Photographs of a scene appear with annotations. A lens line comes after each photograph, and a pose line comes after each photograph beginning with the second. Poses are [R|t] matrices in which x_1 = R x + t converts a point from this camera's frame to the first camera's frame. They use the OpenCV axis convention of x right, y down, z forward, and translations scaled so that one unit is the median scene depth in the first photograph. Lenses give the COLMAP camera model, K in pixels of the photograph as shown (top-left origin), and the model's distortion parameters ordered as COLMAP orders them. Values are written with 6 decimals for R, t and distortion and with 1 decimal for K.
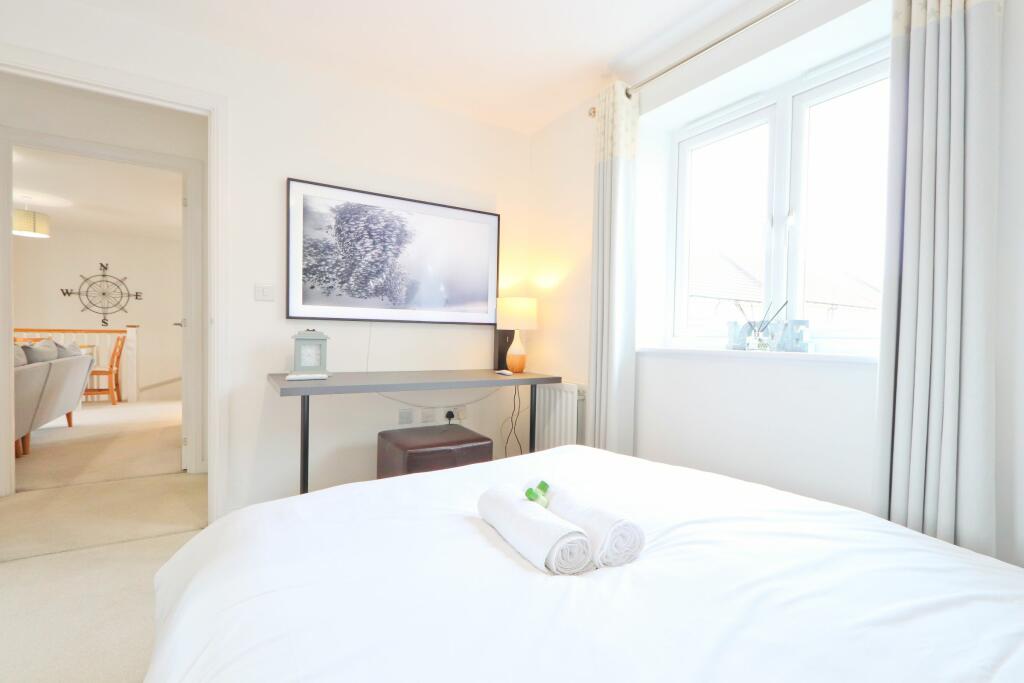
lens RADIAL K [[470.3, 0, 509.6], [0, 470.3, 345.7], [0, 0, 1]] dist [0.001848, -0.000136]
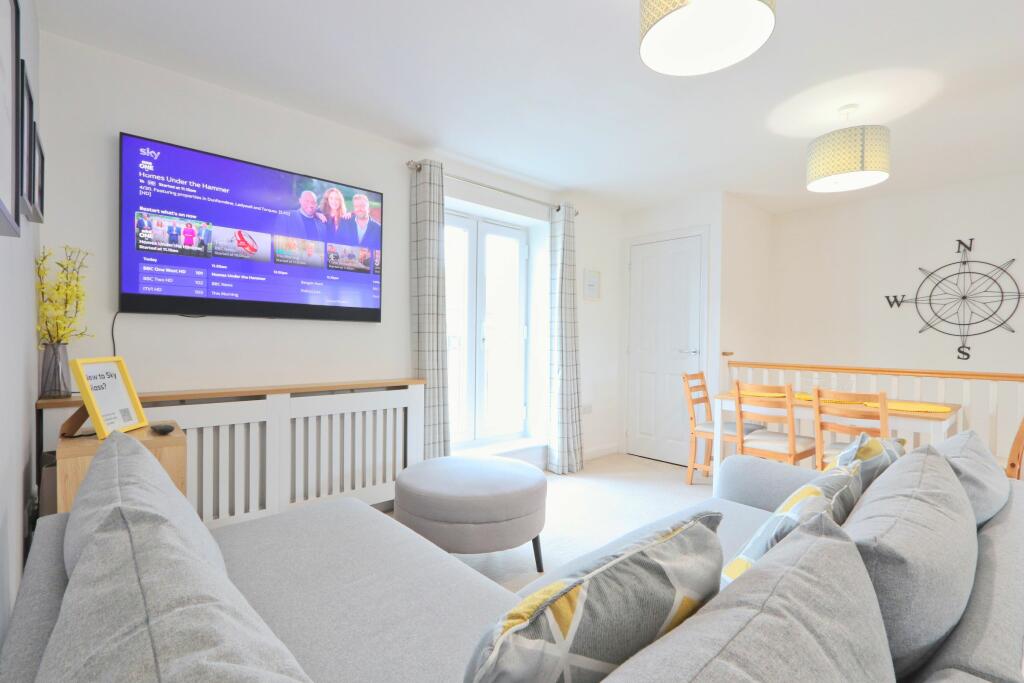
lens RADIAL K [[470.3, 0, 508.2], [0, 470.3, 340.3], [0, 0, 1]] dist [0.001848, -0.000136]
pose [[0.180118, -0.010606, -0.983588, -0.444046], [-0.032878, 0.999318, -0.016796, -0.038050], [0.983095, 0.035364, 0.179646, 0.417737]]
